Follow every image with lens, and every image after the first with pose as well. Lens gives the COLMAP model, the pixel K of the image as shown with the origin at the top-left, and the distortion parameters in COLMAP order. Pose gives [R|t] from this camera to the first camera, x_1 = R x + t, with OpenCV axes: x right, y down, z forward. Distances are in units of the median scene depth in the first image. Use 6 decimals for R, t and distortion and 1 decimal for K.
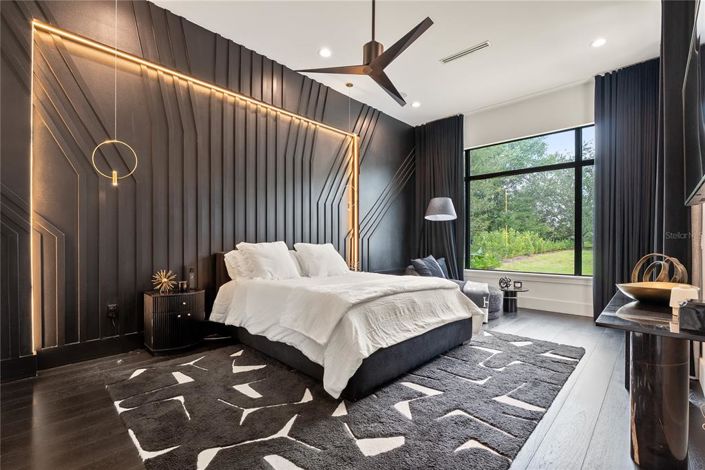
lens RADIAL K [[317.0, 0, 352.3], [0, 317.0, 236.8], [0, 0, 1]] dist [-0.002765, -0.000435]
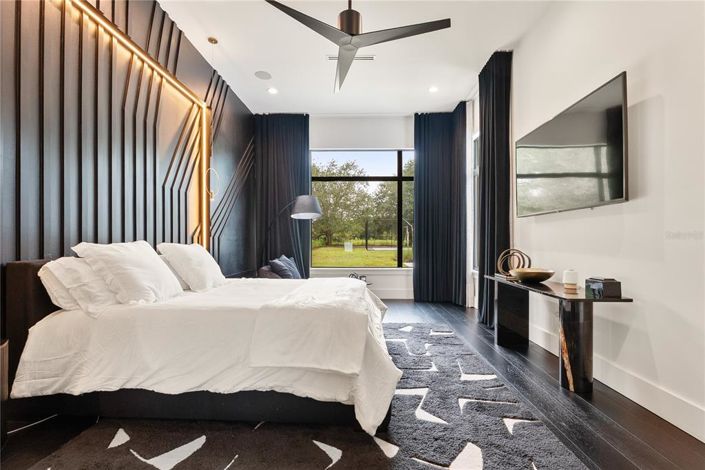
lens RADIAL K [[318.1, 0, 352.5], [0, 318.1, 235.0], [0, 0, 1]] dist [-0.007459, 0.000071]
pose [[0.741878, 0.010767, 0.670448, -0.344738], [-0.009850, 0.999938, -0.005159, 0.002446], [-0.670462, -0.002777, 0.741938, 0.237752]]
